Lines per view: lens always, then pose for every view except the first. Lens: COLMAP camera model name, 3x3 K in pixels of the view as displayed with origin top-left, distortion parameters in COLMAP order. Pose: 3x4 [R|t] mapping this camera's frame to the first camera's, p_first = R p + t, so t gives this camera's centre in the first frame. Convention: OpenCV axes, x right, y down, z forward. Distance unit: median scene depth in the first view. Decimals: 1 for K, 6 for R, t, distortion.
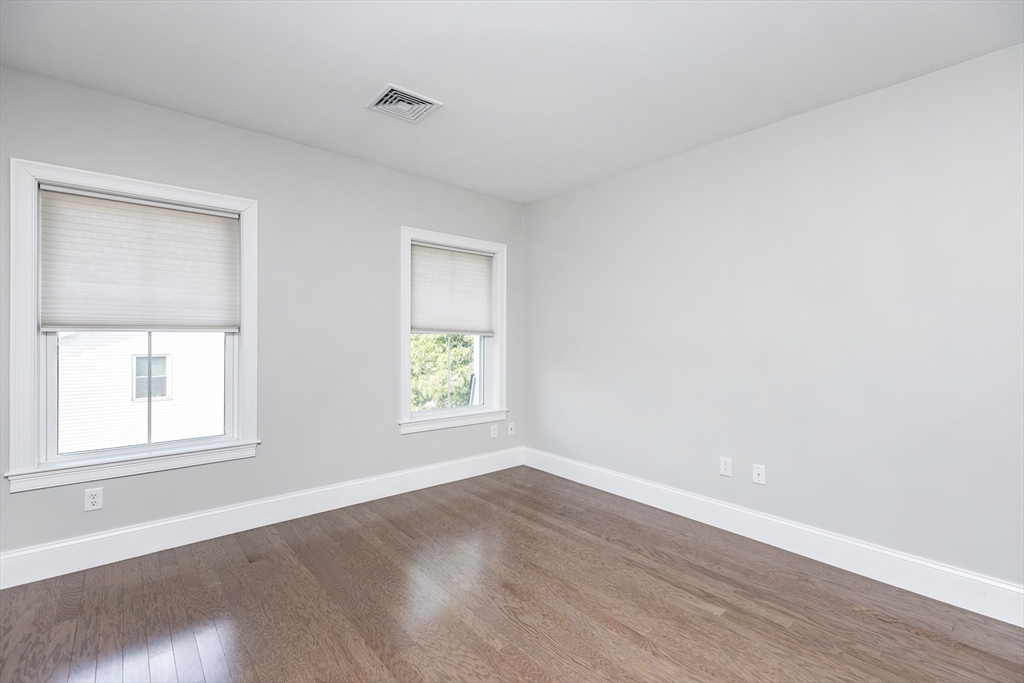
lens RADIAL K [[456.7, 0, 514.2], [0, 456.7, 335.9], [0, 0, 1]] dist [0.003129, 0.000292]
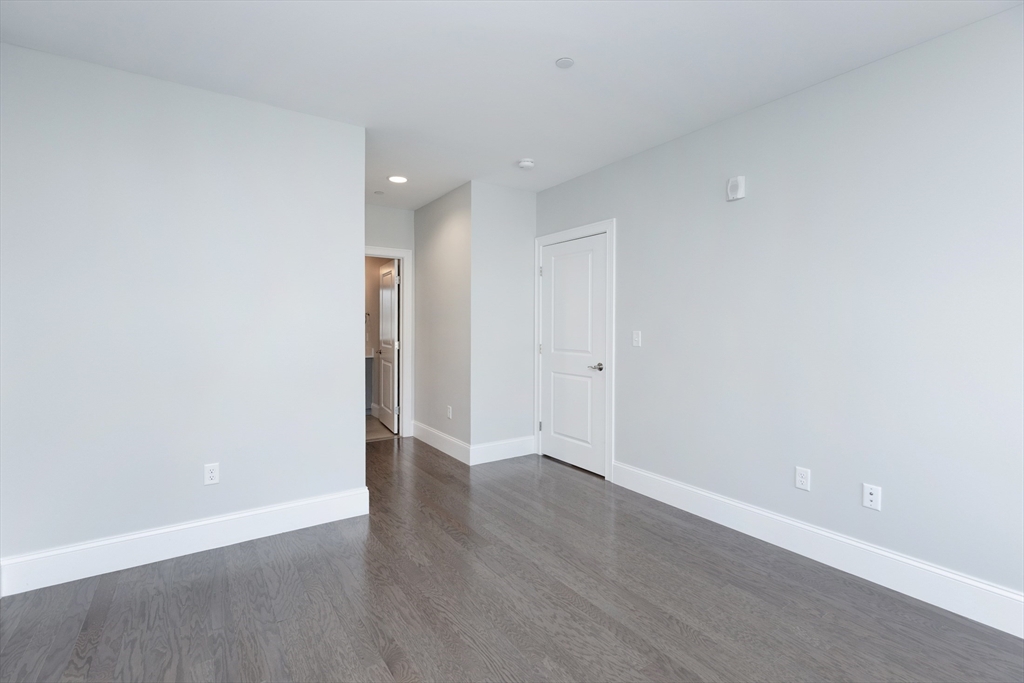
lens RADIAL K [[471.1, 0, 512.3], [0, 471.1, 333.3], [0, 0, 1]] dist [0.005194, -0.000384]
pose [[-0.994258, -0.008971, 0.106628, -0.043612], [-0.007367, 0.999854, 0.015427, 0.000549], [-0.106751, 0.014553, -0.994179, 1.425628]]
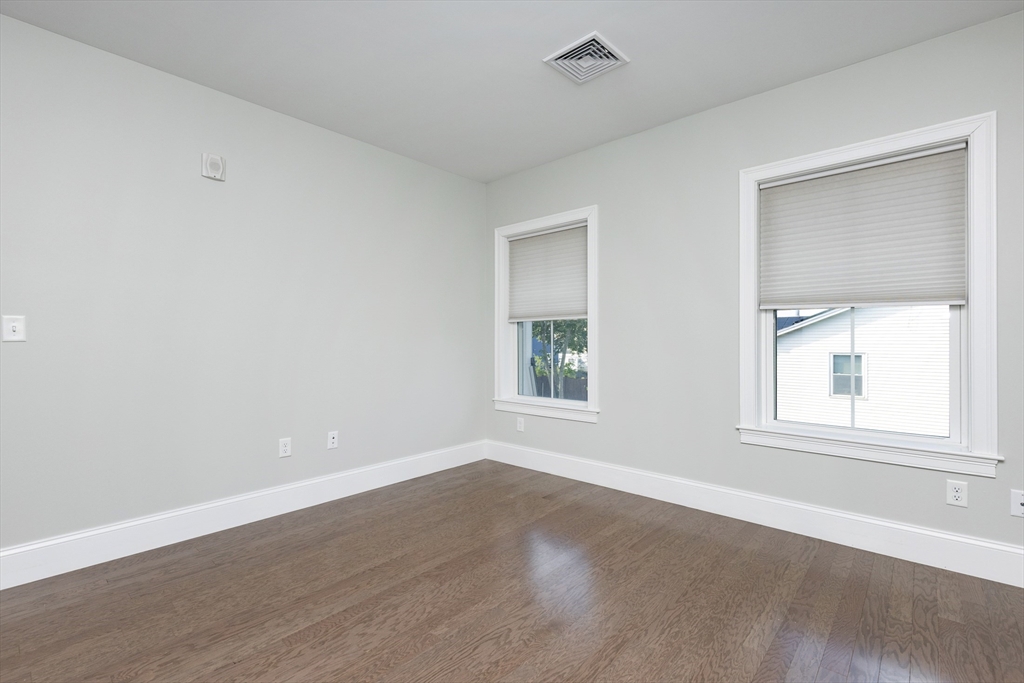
lens RADIAL K [[458.7, 0, 515.7], [0, 458.7, 340.4], [0, 0, 1]] dist [0.002313, -0.000032]
pose [[0.136610, -0.004267, -0.990616, 0.670678], [0.006227, 0.999975, -0.003449, 0.065651], [0.990605, -0.005697, 0.136633, 0.757856]]
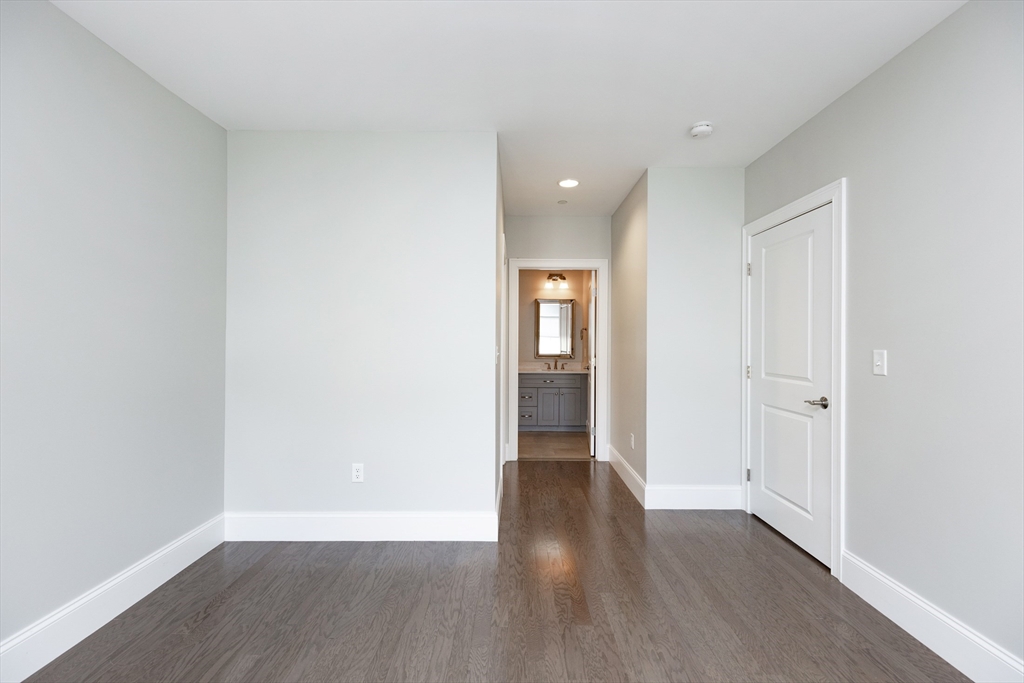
lens RADIAL K [[458.7, 0, 515.7], [0, 458.7, 340.4], [0, 0, 1]] dist [0.002313, -0.000032]
pose [[-0.763999, -0.009303, 0.645150, -0.295718], [-0.010428, 0.999943, 0.002071, 0.000283], [-0.645133, -0.005145, -0.764053, 1.075266]]
